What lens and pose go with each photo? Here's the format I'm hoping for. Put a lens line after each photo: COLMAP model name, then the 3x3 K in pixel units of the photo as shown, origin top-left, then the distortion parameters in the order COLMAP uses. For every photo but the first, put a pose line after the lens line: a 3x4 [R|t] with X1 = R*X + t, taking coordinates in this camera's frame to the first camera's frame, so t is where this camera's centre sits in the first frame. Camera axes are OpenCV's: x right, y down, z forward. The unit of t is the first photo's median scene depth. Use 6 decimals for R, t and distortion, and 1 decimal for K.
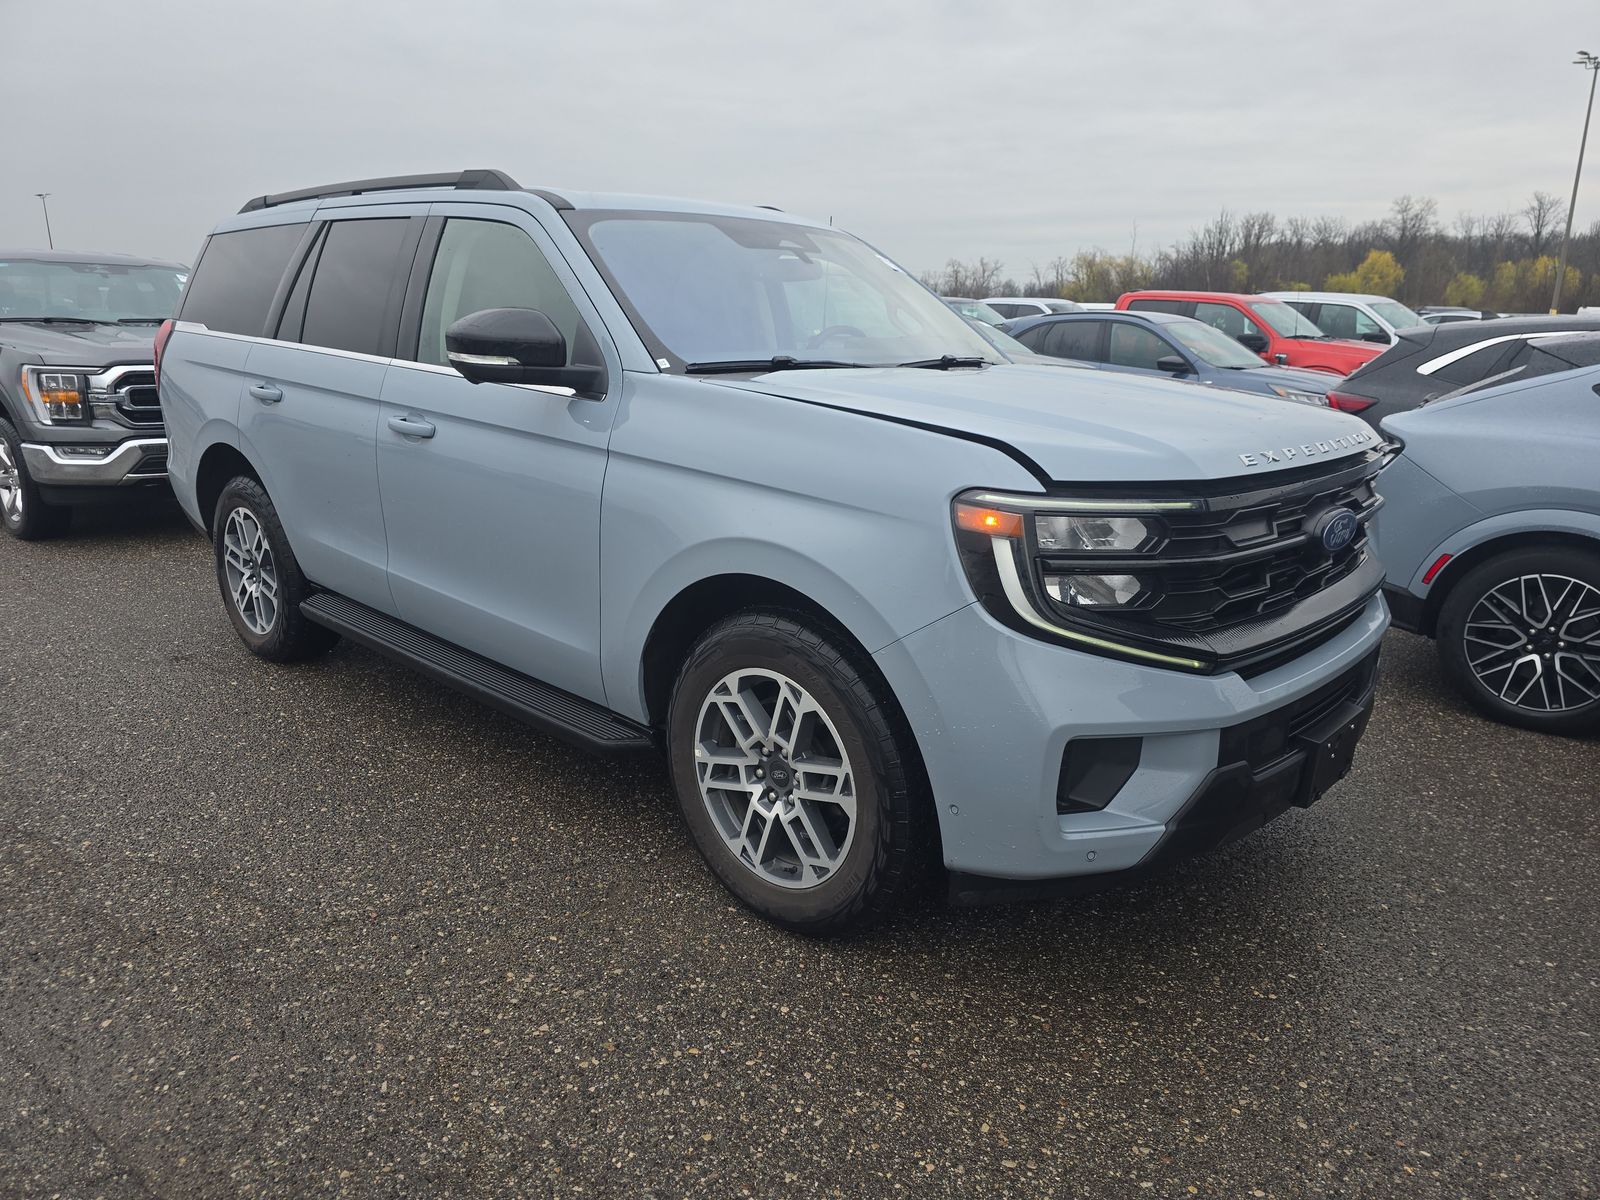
lens RADIAL K [[1081.6, 0, 800.0], [0, 1081.6, 600.0], [0, 0, 1]] dist [0.039037, -0.002329]
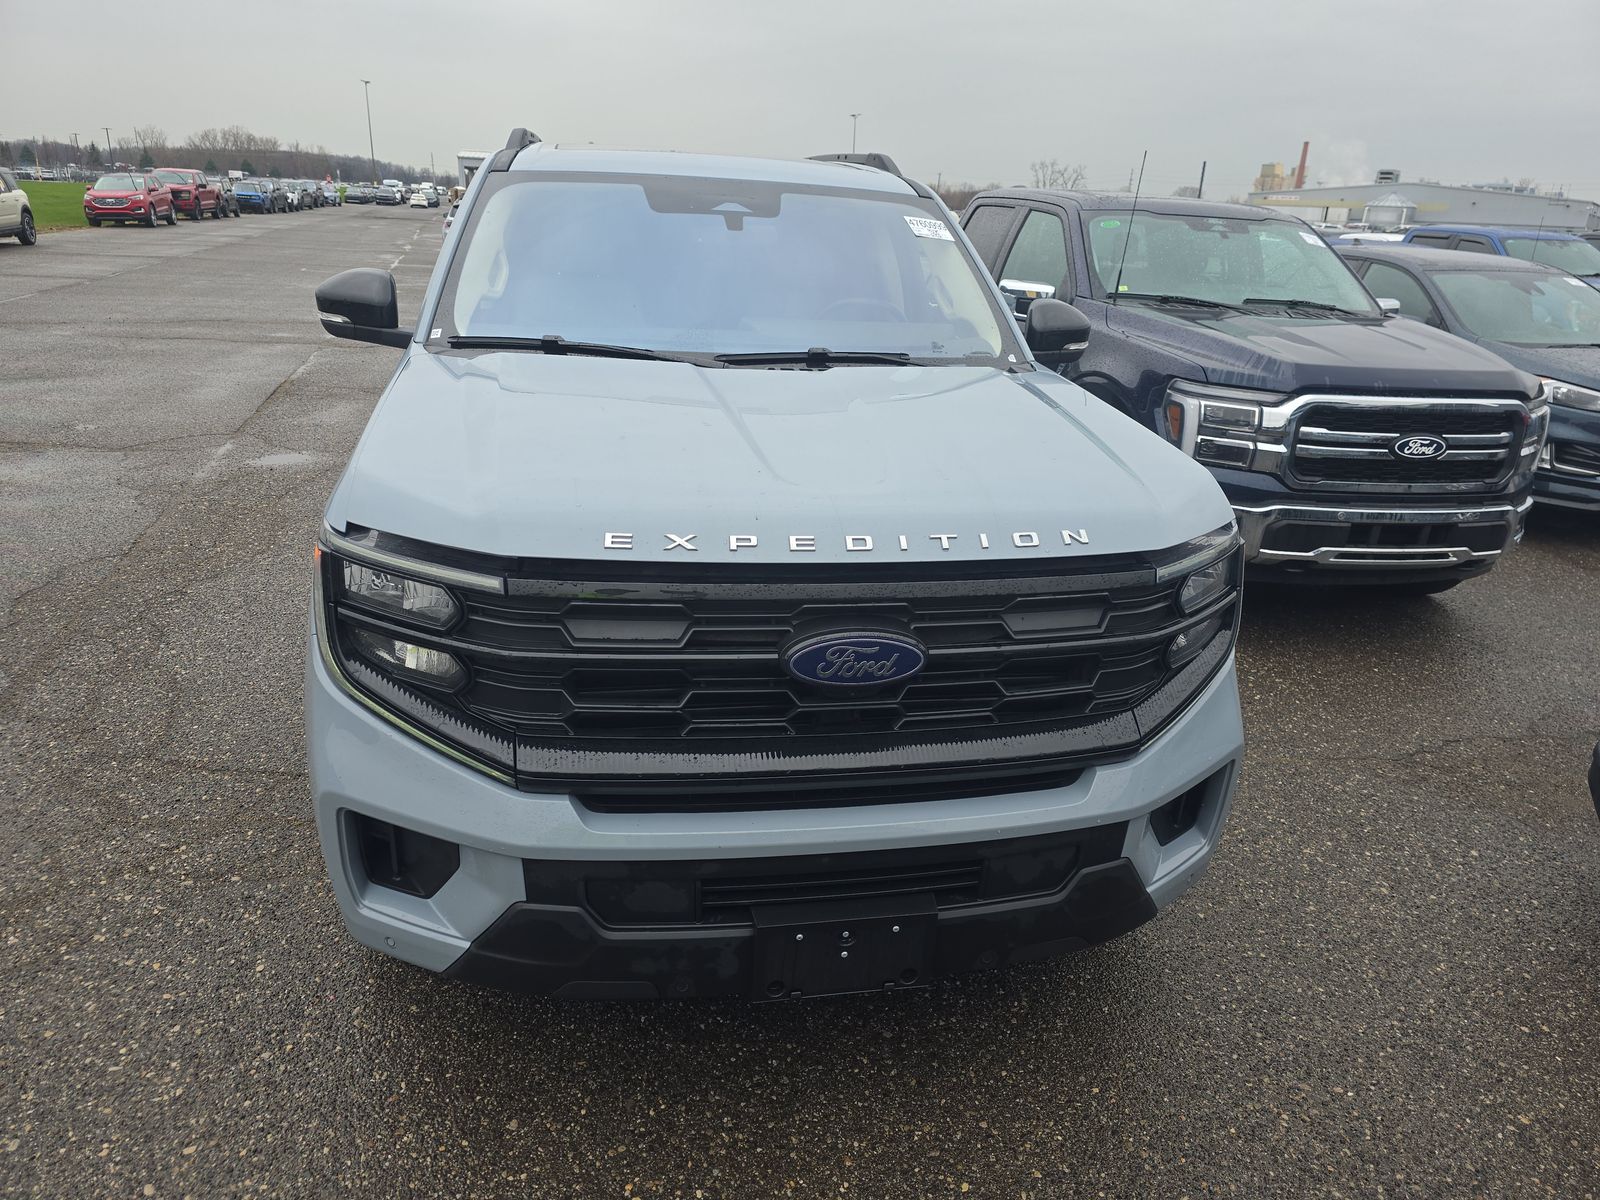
lens RADIAL K [[1093.5, 0, 800.8], [0, 1093.5, 593.1], [0, 0, 1]] dist [0.037455, -0.005991]
pose [[0.802230, 0.220507, -0.554800, 0.916644], [-0.183250, 0.975380, 0.122692, -0.202910], [0.568195, 0.003240, 0.822887, 0.414744]]
